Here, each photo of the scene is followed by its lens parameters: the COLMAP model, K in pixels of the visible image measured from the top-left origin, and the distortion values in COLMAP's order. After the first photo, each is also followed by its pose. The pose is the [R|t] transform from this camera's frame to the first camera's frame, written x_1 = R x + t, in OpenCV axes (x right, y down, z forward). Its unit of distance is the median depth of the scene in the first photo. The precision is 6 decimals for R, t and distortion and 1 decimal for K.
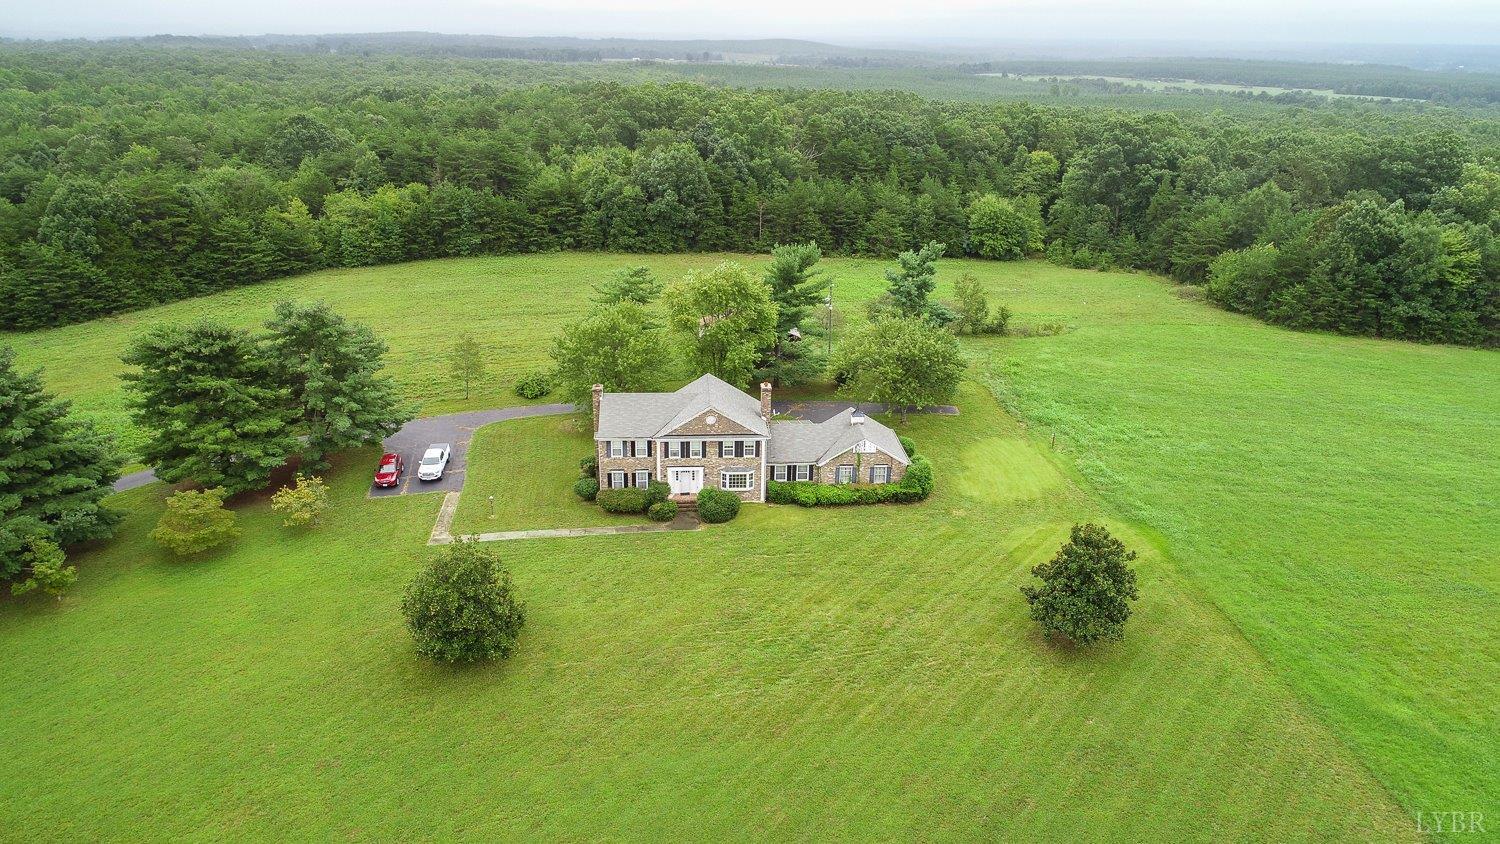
lens RADIAL K [[1017.1, 0, 745.8], [0, 1017.1, 421.7], [0, 0, 1]] dist [0.004244, 0.001340]
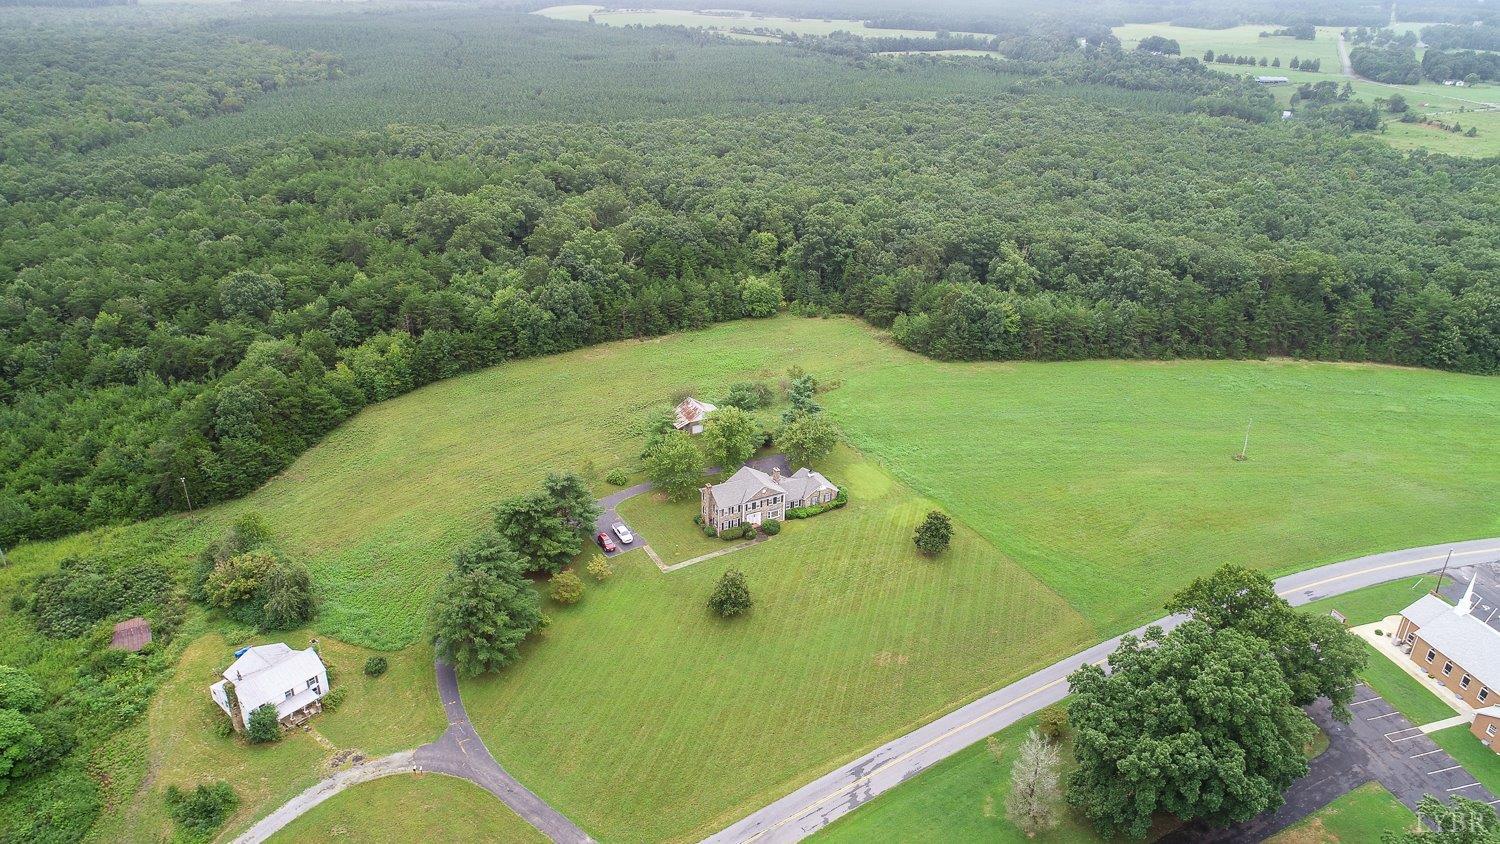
lens RADIAL K [[1017.1, 0, 748.7], [0, 1017.1, 420.6], [0, 0, 1]] dist [0.004244, 0.001340]
pose [[0.915758, -0.175774, 0.361235, -0.538744], [0.144213, 0.983099, 0.112777, -0.261967], [-0.374953, -0.051181, 0.925630, -0.678243]]
